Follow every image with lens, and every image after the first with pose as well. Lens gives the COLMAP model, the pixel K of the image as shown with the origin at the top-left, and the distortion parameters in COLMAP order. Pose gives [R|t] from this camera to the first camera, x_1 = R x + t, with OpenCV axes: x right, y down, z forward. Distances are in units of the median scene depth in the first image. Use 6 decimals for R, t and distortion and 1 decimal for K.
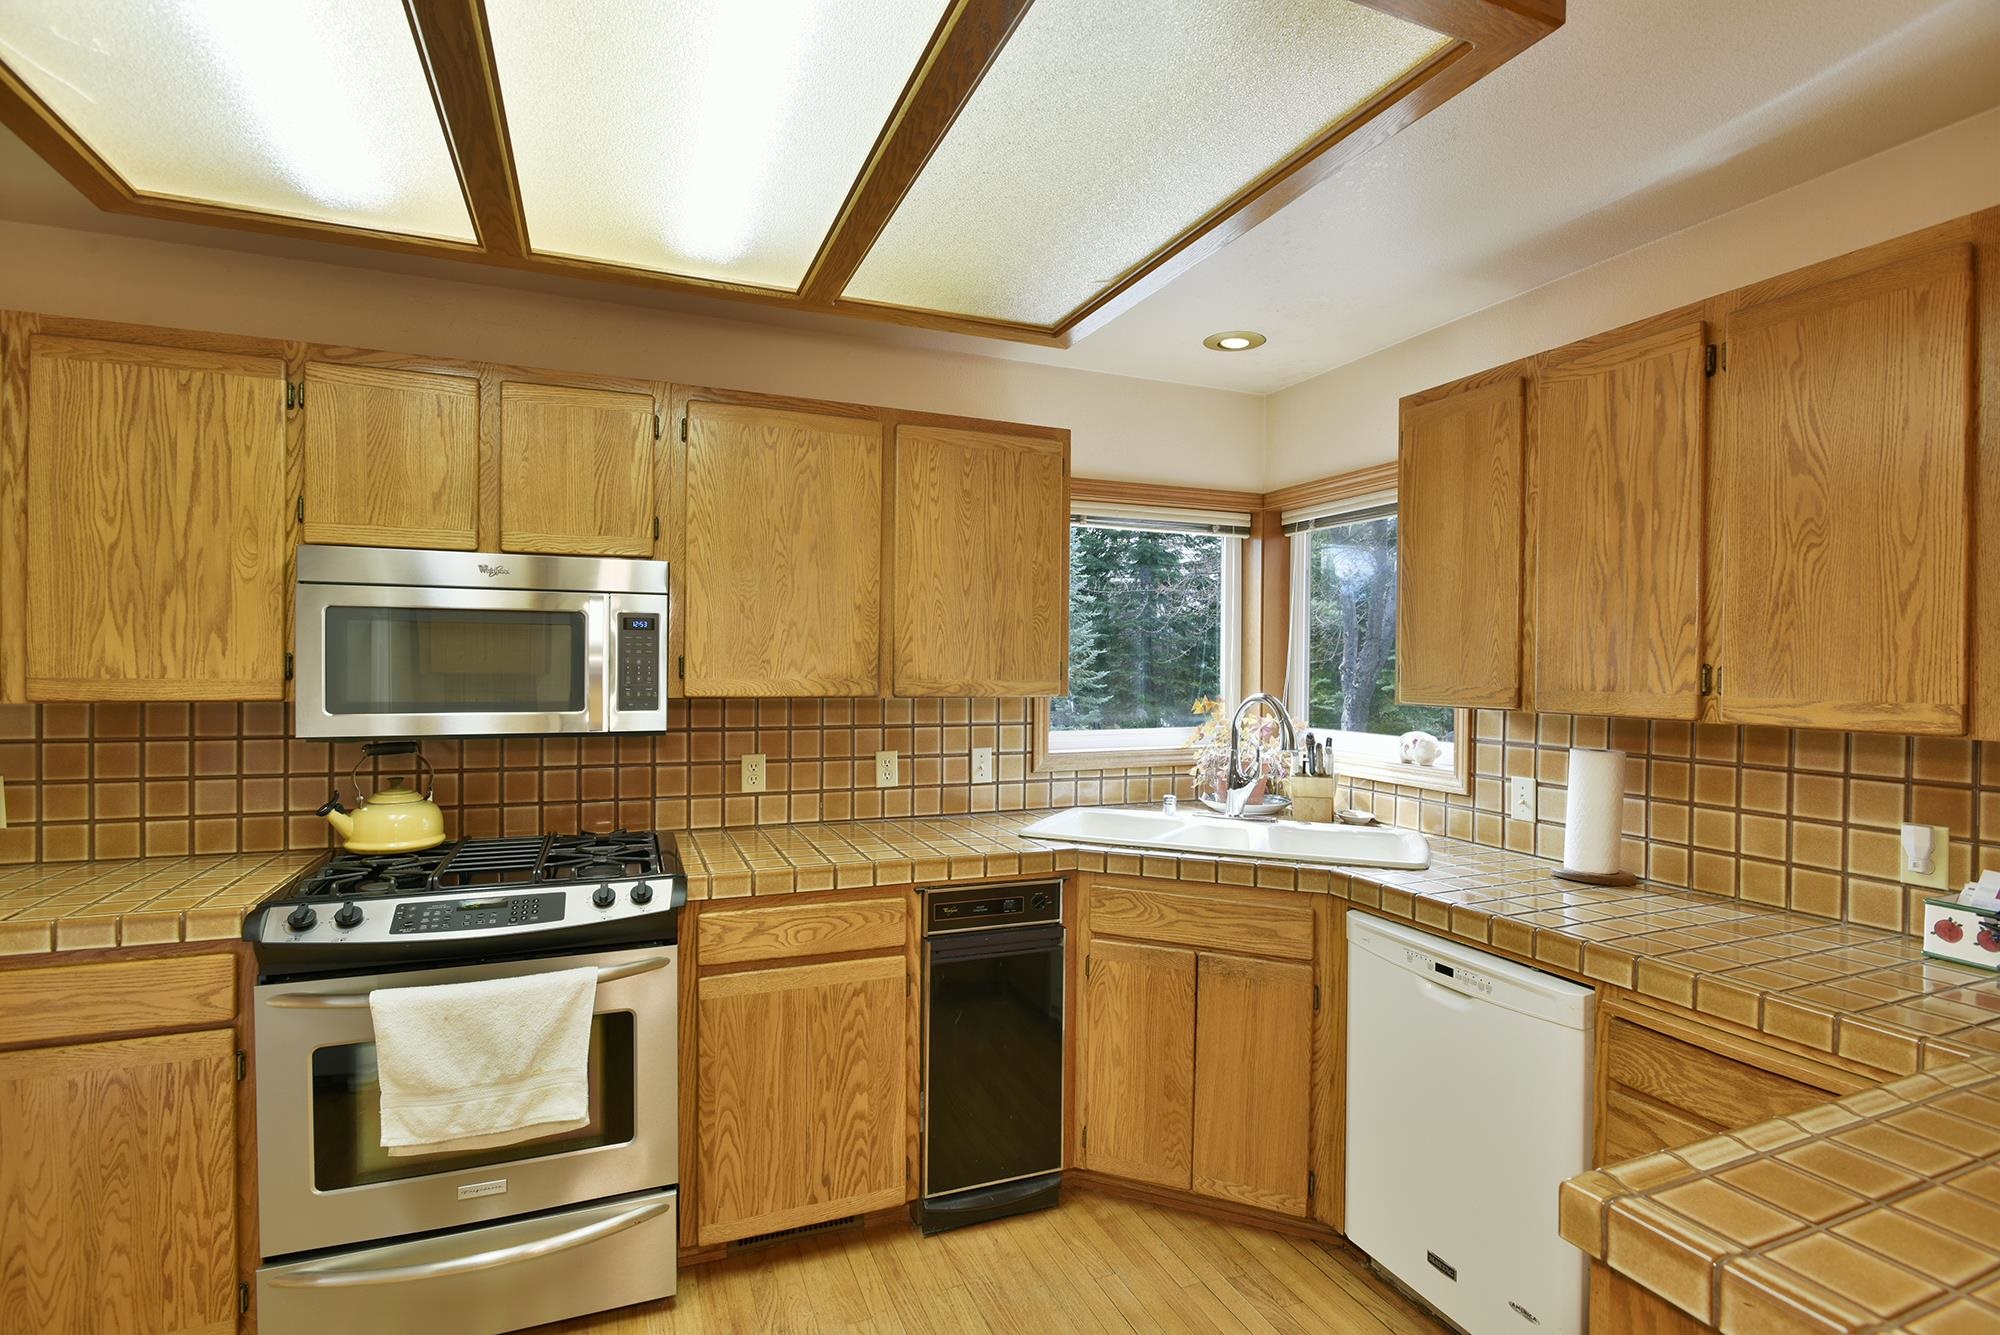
lens RADIAL K [[954.0, 0, 1014.5], [0, 954.0, 660.7], [0, 0, 1]] dist [-0.016049, 0.002196]
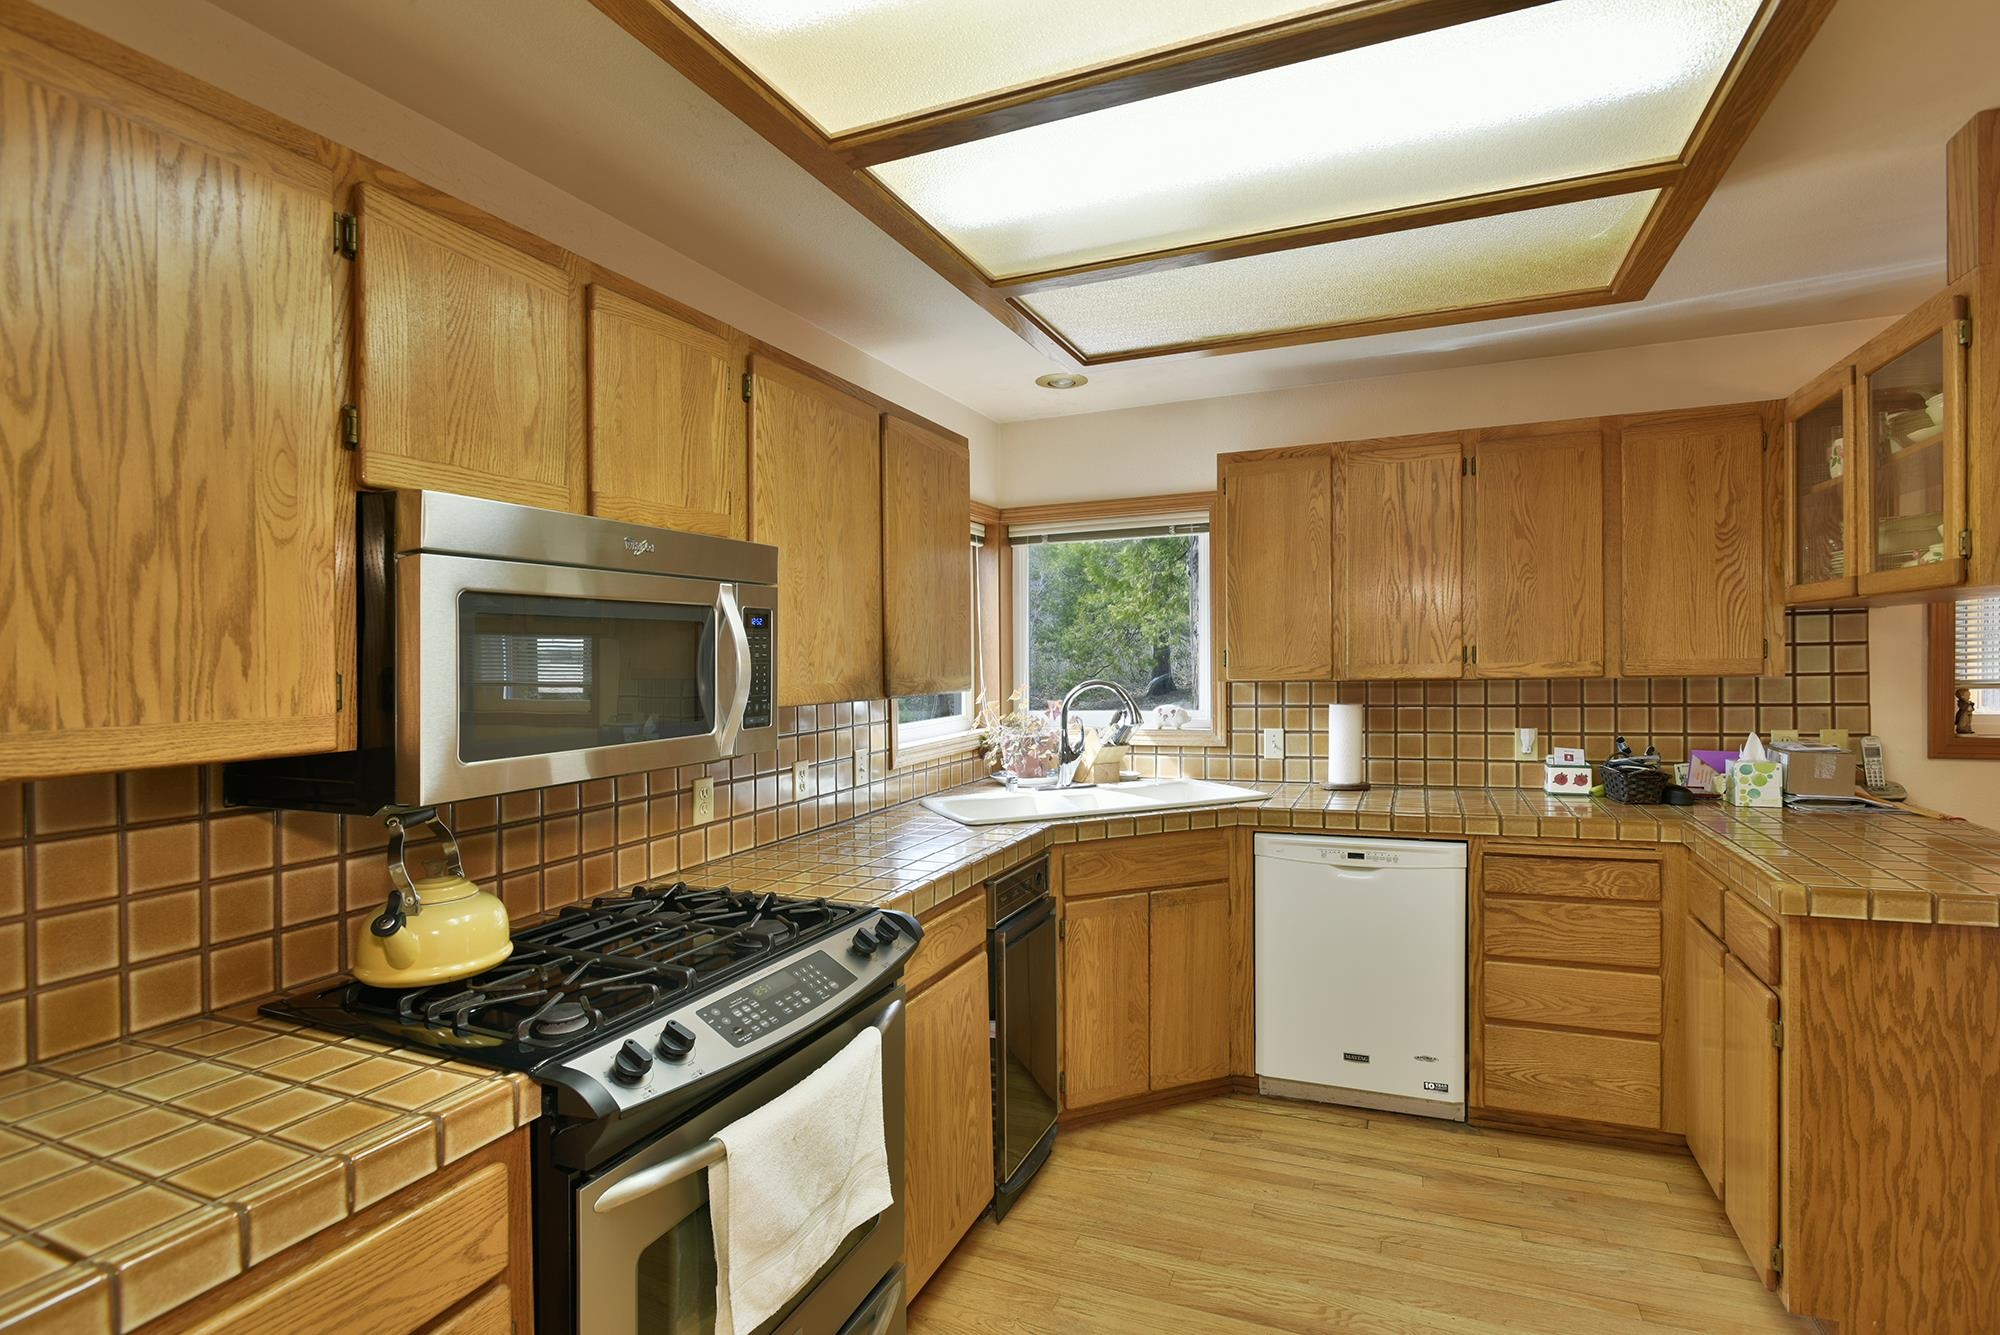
lens RADIAL K [[954.0, 0, 1003.1], [0, 954.0, 660.9], [0, 0, 1]] dist [-0.016049, 0.002196]
pose [[0.718467, -0.027791, 0.695006, -0.872887], [0.028609, 0.999537, 0.010393, -0.007514], [-0.694973, 0.012416, 0.718929, 0.286085]]
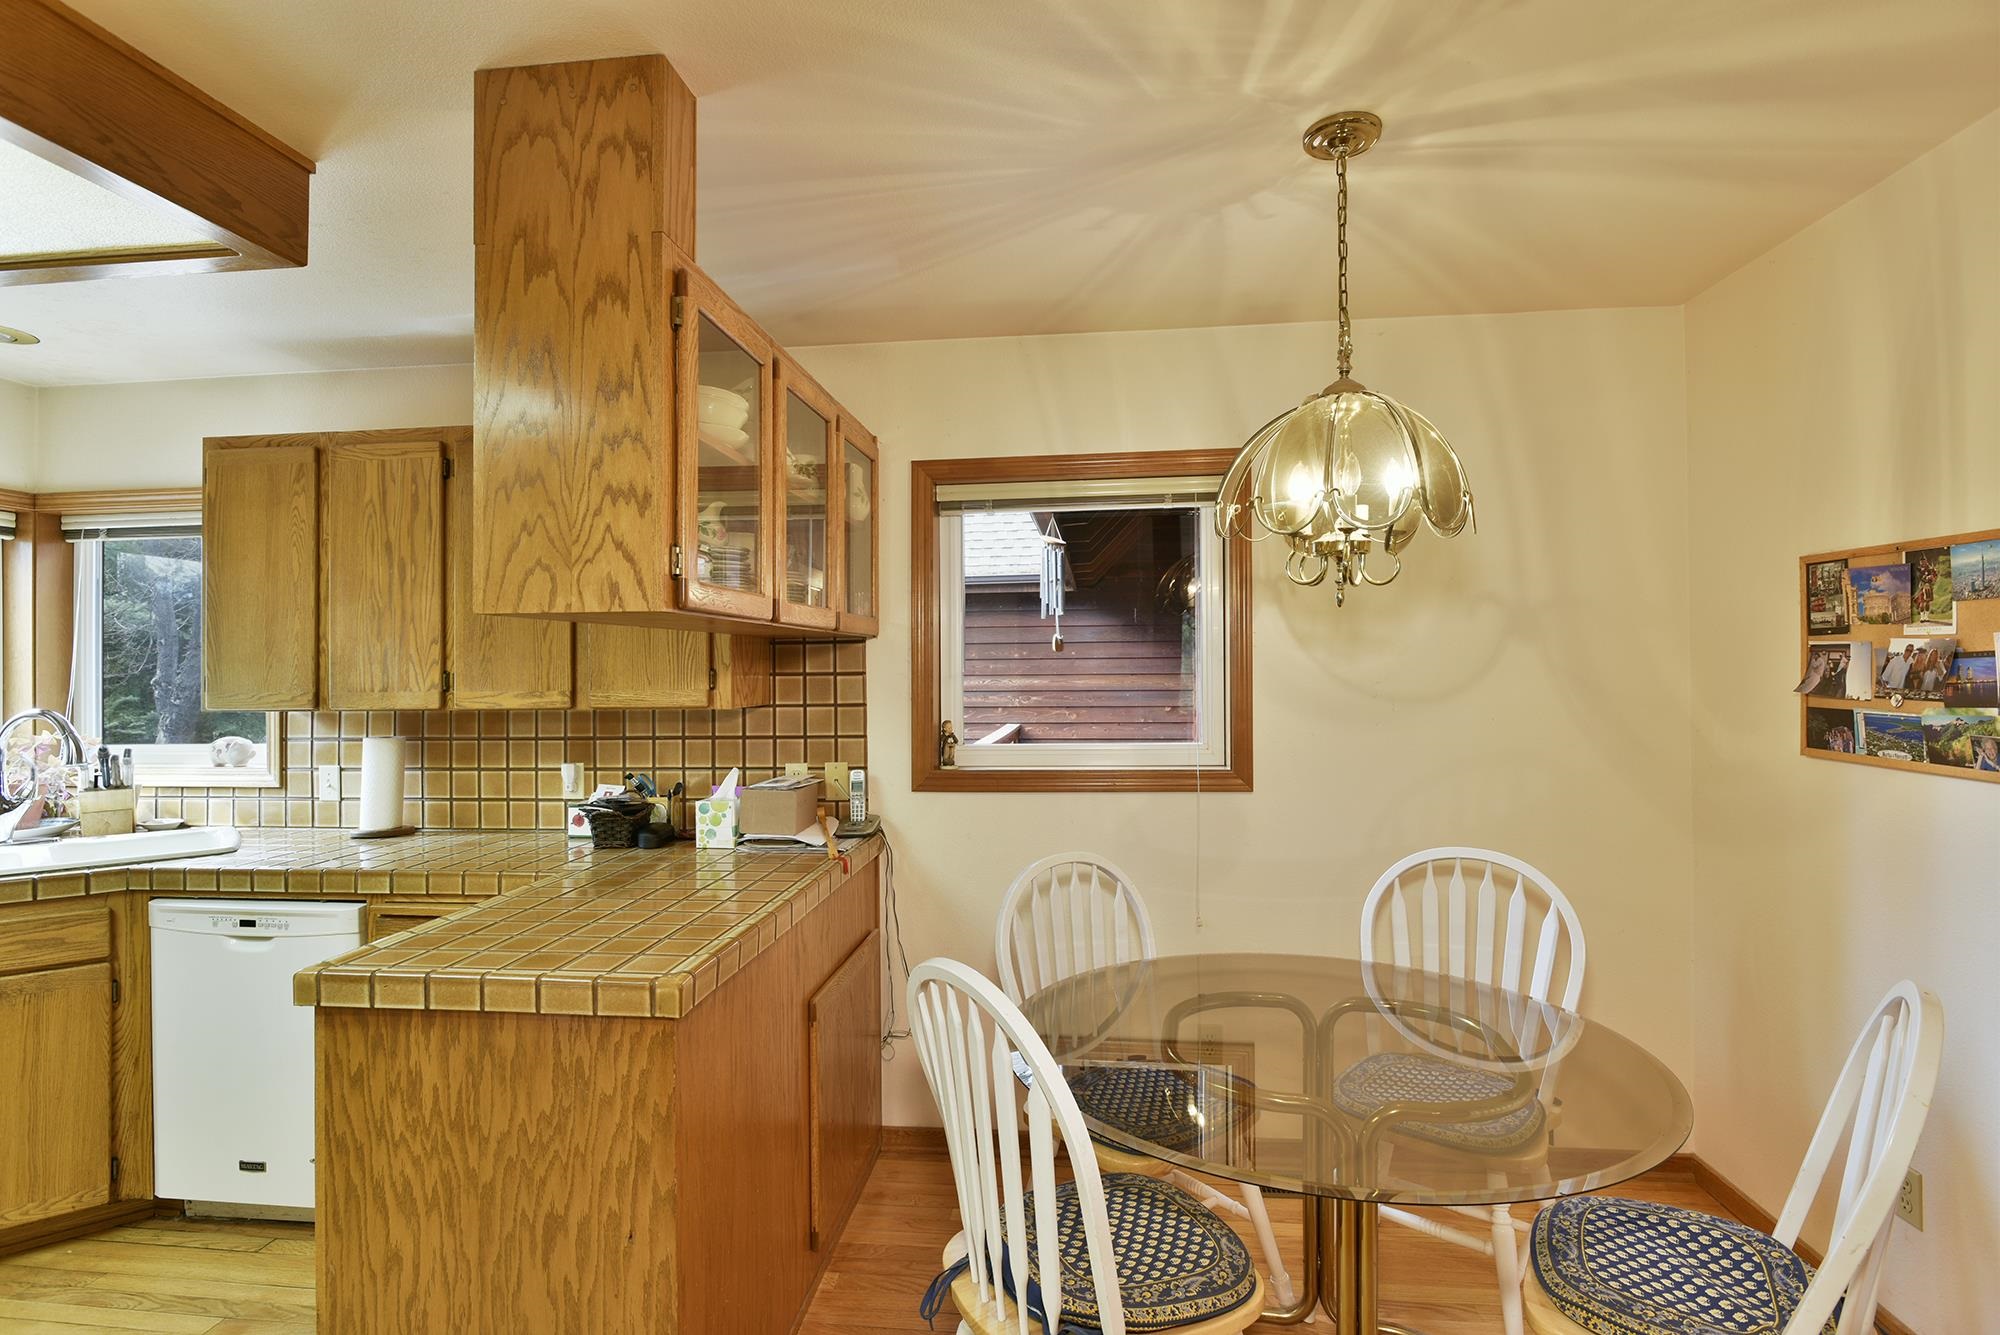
lens RADIAL K [[954.0, 0, 1002.8], [0, 954.0, 658.3], [0, 0, 1]] dist [-0.016049, 0.002196]
pose [[0.487309, -0.006353, 0.873206, -0.123495], [0.016198, 0.999867, -0.001765, 0.000497], [-0.873079, 0.015004, 0.487348, -0.412876]]
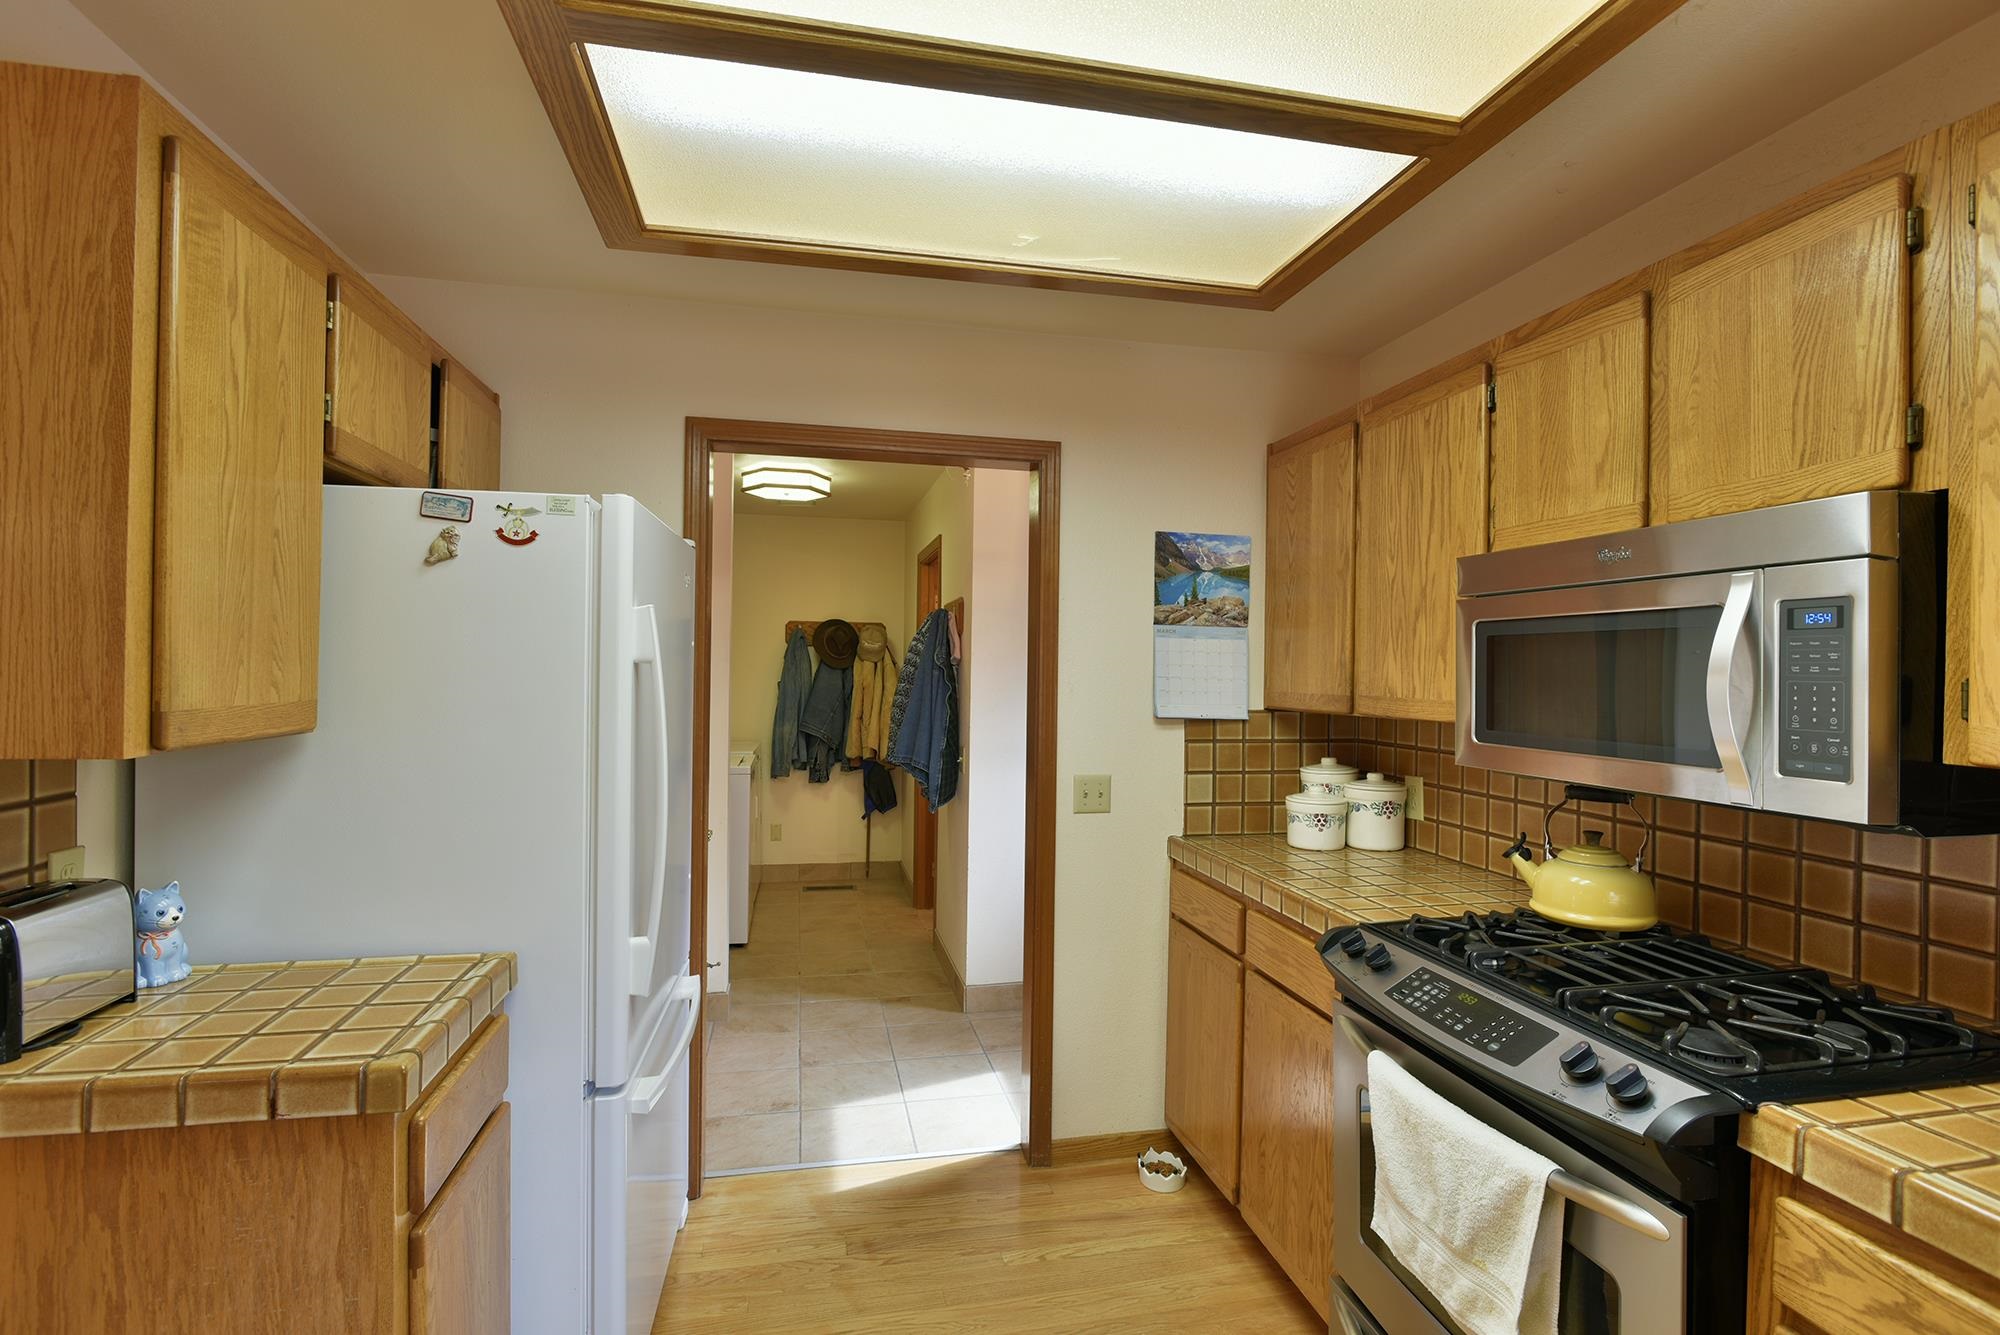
lens RADIAL K [[954.0, 0, 992.1], [0, 954.0, 668.2], [0, 0, 1]] dist [-0.016049, 0.002196]
pose [[-0.188148, -0.012076, -0.982066, 0.235294], [-0.012690, 0.999871, -0.009863, 0.000793], [0.982059, 0.010607, -0.188277, 0.692785]]
